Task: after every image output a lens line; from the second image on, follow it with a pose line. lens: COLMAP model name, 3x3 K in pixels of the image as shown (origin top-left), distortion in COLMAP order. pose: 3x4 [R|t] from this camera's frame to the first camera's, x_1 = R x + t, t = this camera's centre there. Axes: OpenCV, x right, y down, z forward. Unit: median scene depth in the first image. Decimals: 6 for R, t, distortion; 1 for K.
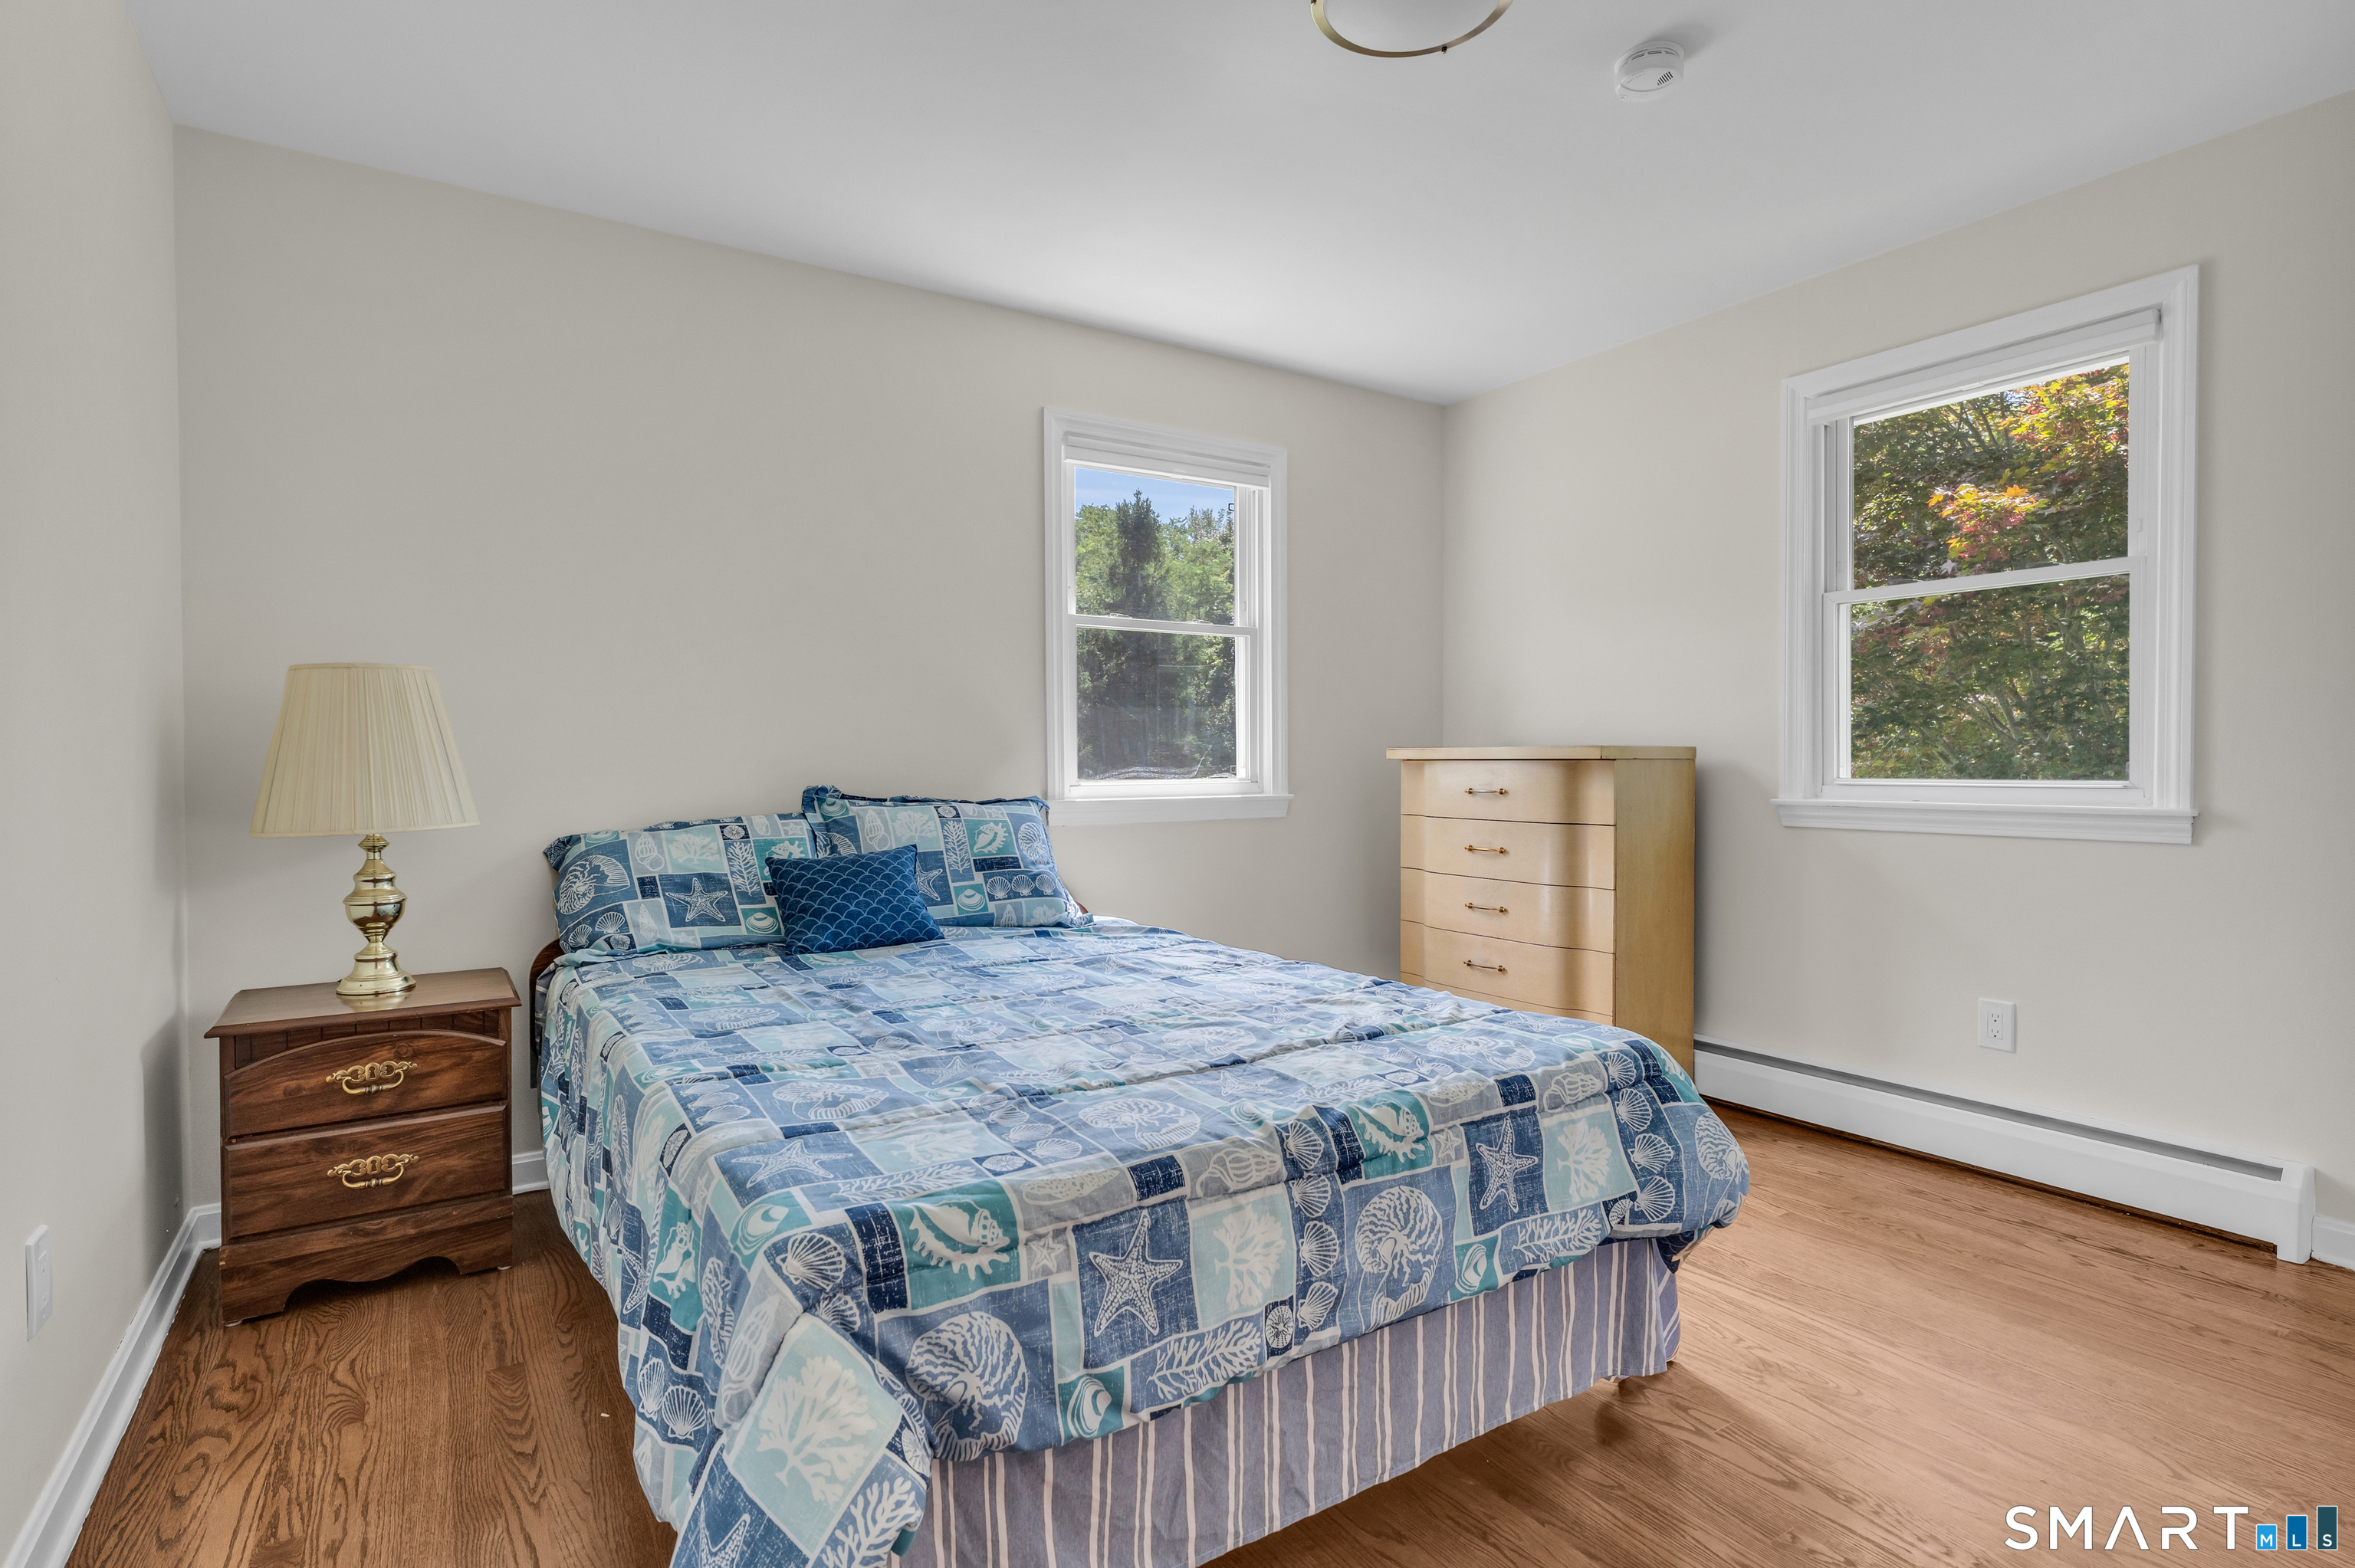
lens RADIAL K [[1153.9, 0, 1175.8], [0, 1153.9, 779.9], [0, 0, 1]] dist [0.005139, -0.000627]
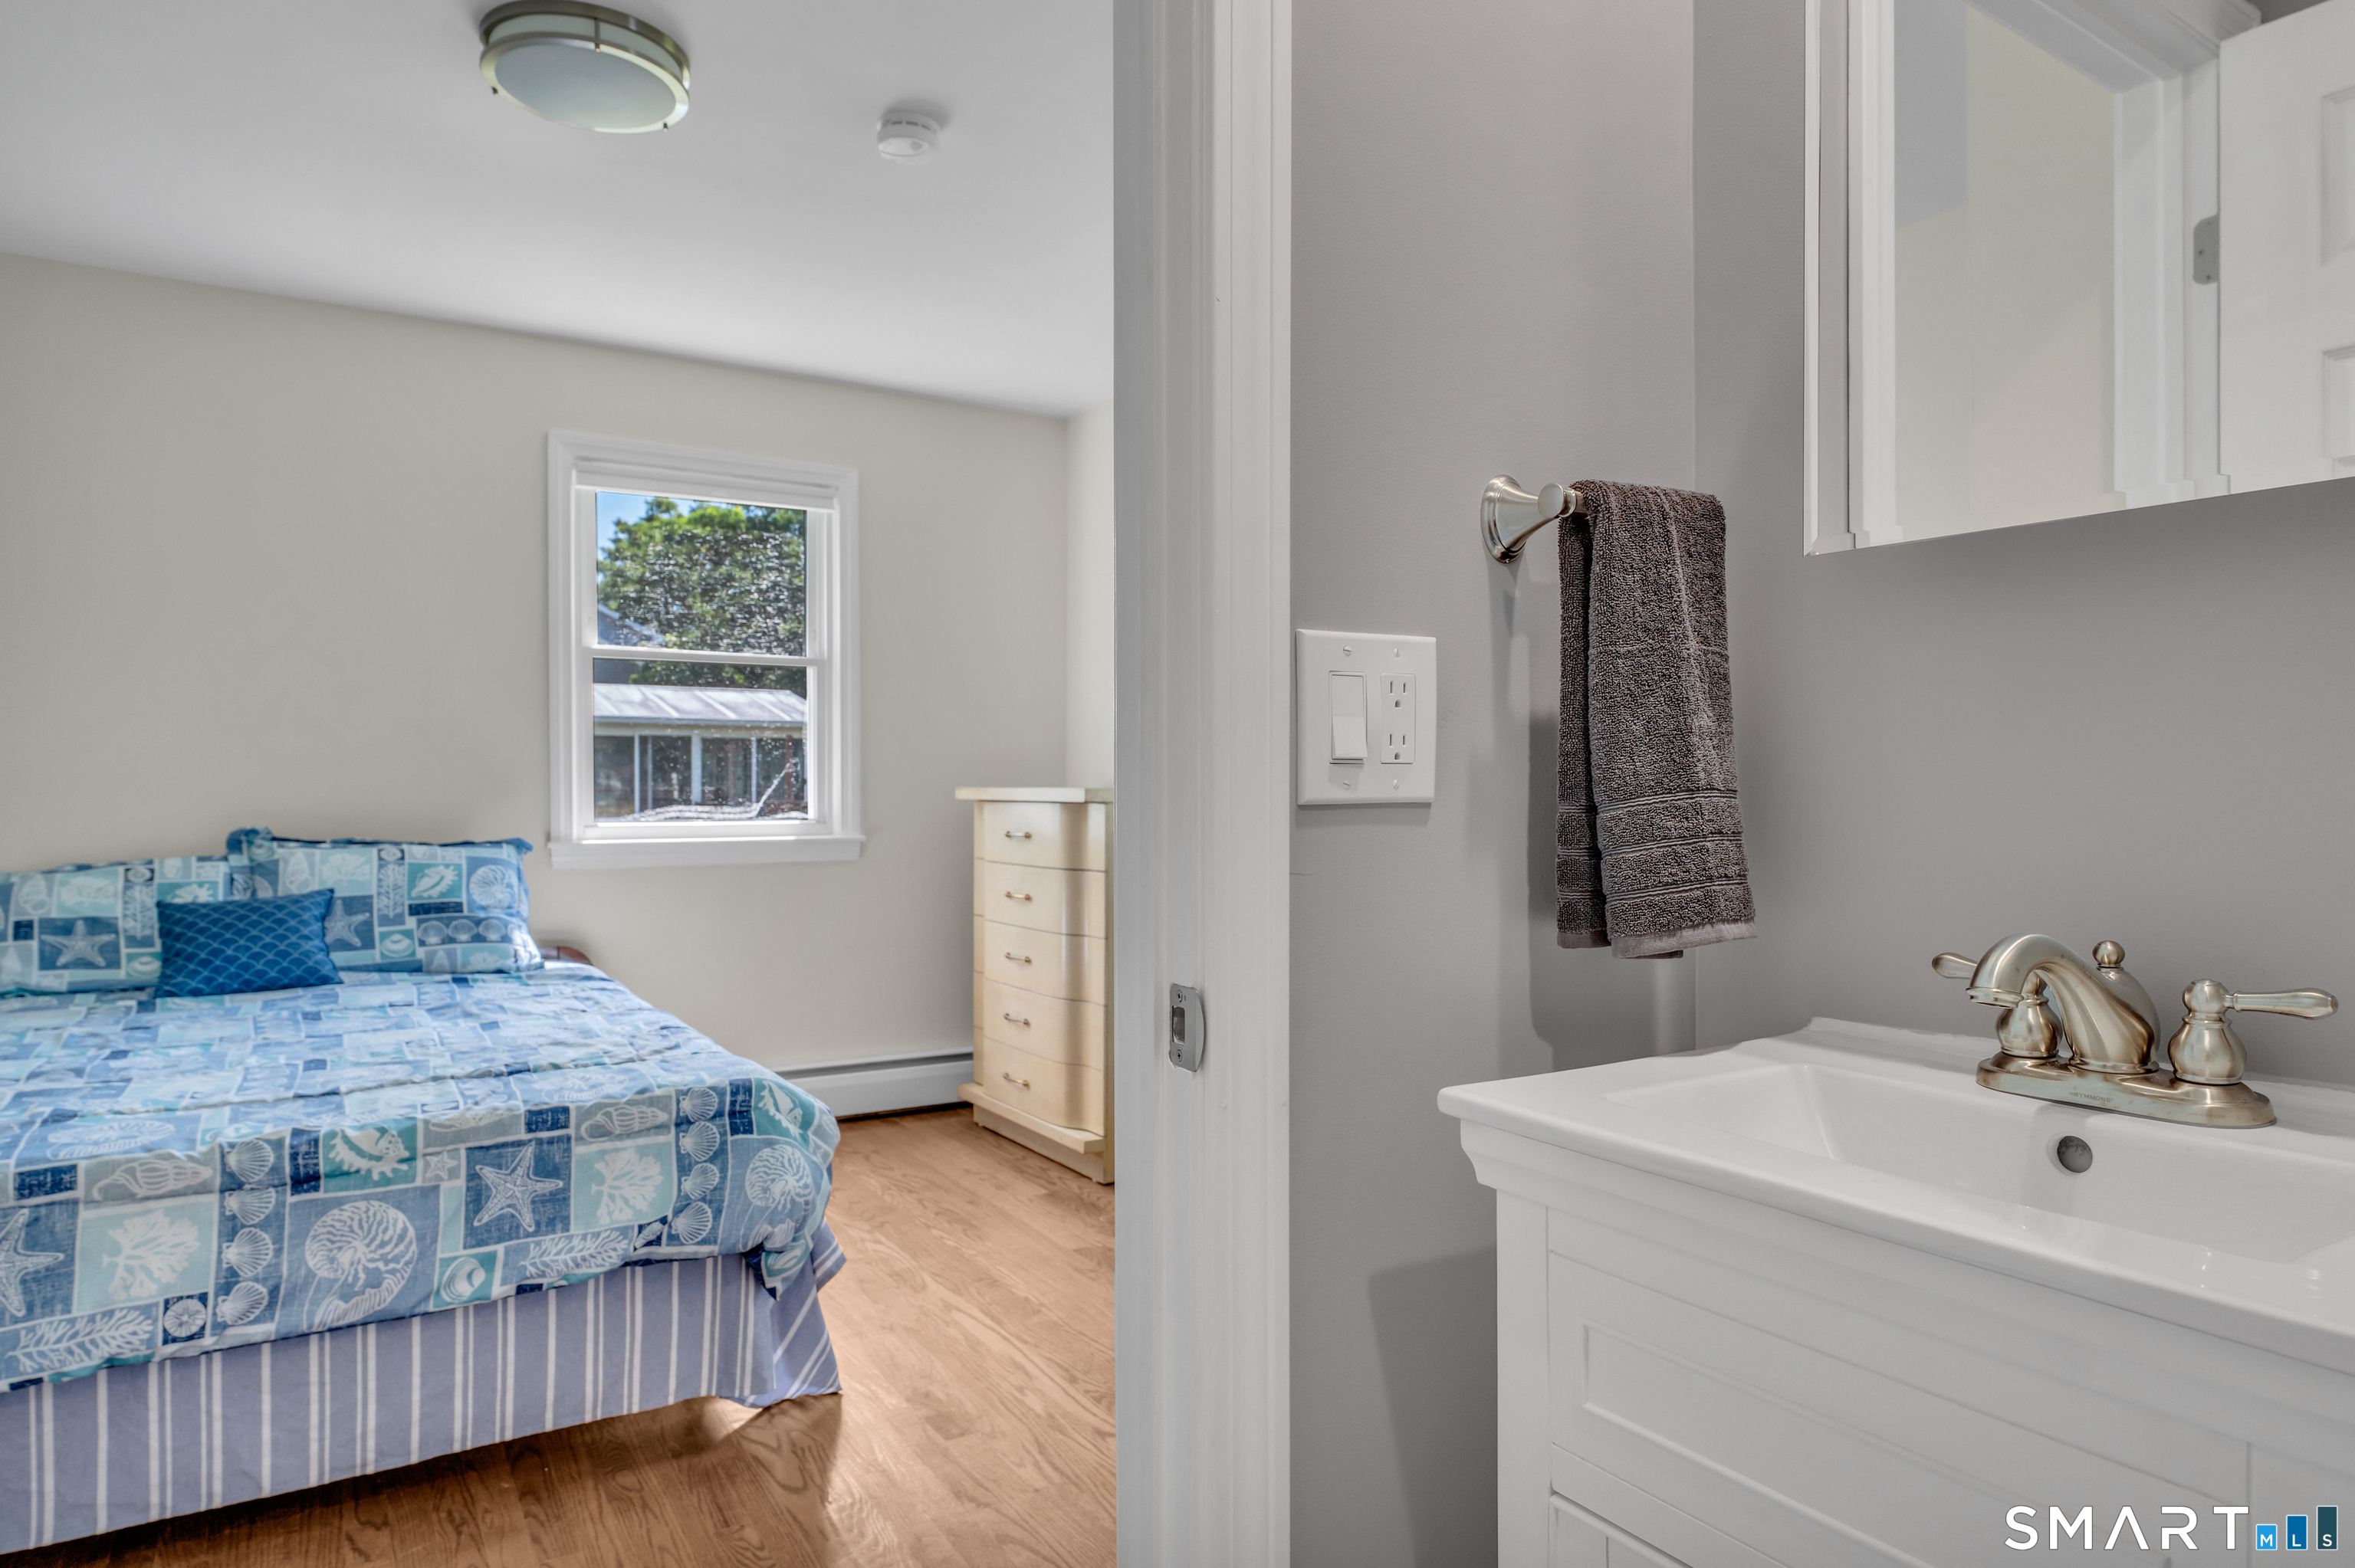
lens RADIAL K [[1393.5, 0, 1178.3], [0, 1393.5, 787.4], [0, 0, 1]] dist [0.005053, 0.000445]
pose [[0.999821, 0.003710, -0.018542, 0.900367], [-0.003994, 0.999874, -0.015342, -0.024689], [0.018483, 0.015413, 0.999710, -0.299007]]
